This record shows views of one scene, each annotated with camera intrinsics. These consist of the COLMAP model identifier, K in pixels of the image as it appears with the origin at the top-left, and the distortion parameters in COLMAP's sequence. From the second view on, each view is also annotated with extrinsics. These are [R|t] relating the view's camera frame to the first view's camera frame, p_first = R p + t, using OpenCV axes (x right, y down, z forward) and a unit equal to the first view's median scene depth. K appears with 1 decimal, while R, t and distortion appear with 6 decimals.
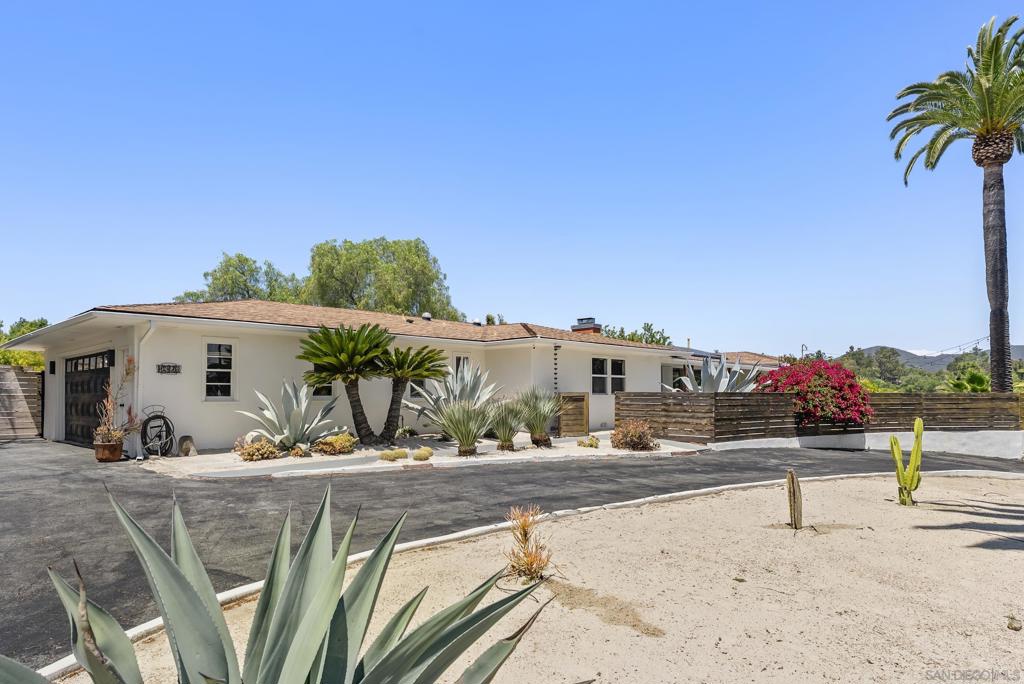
lens RADIAL K [[585.4, 0, 511.5], [0, 585.4, 362.0], [0, 0, 1]] dist [0.002506, -0.004805]
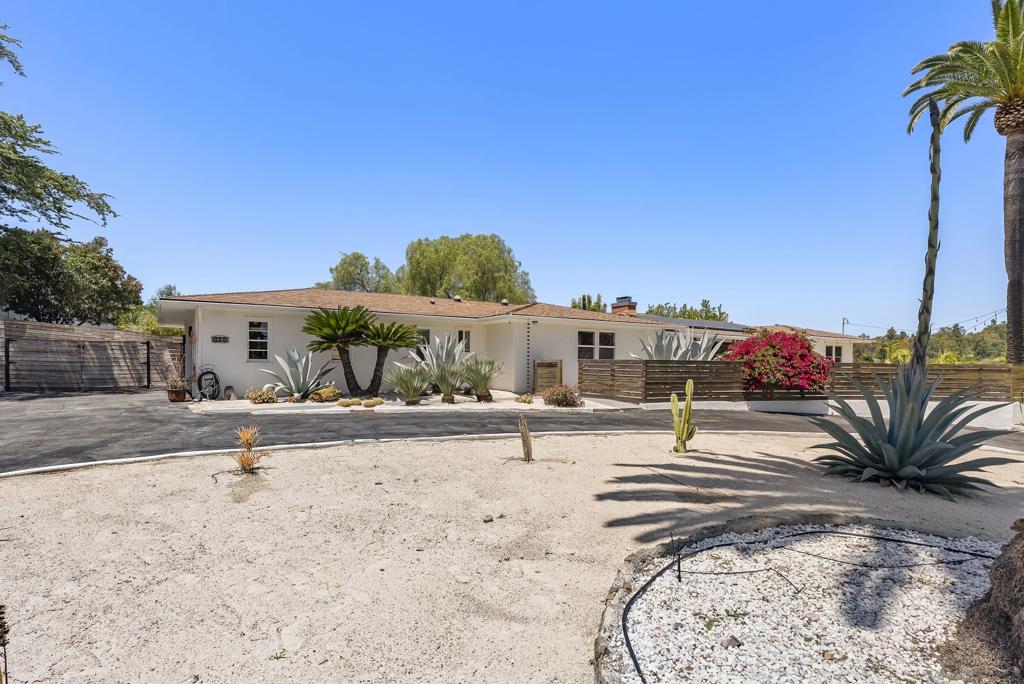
lens RADIAL K [[511.5, 0, 531.0], [0, 511.5, 354.5], [0, 0, 1]] dist [-0.004507, 0.000623]
pose [[0.974854, 0.005983, -0.222766, 0.304758], [0.001847, 0.999388, 0.034924, 0.004624], [0.222839, -0.034458, 0.974246, -0.035723]]
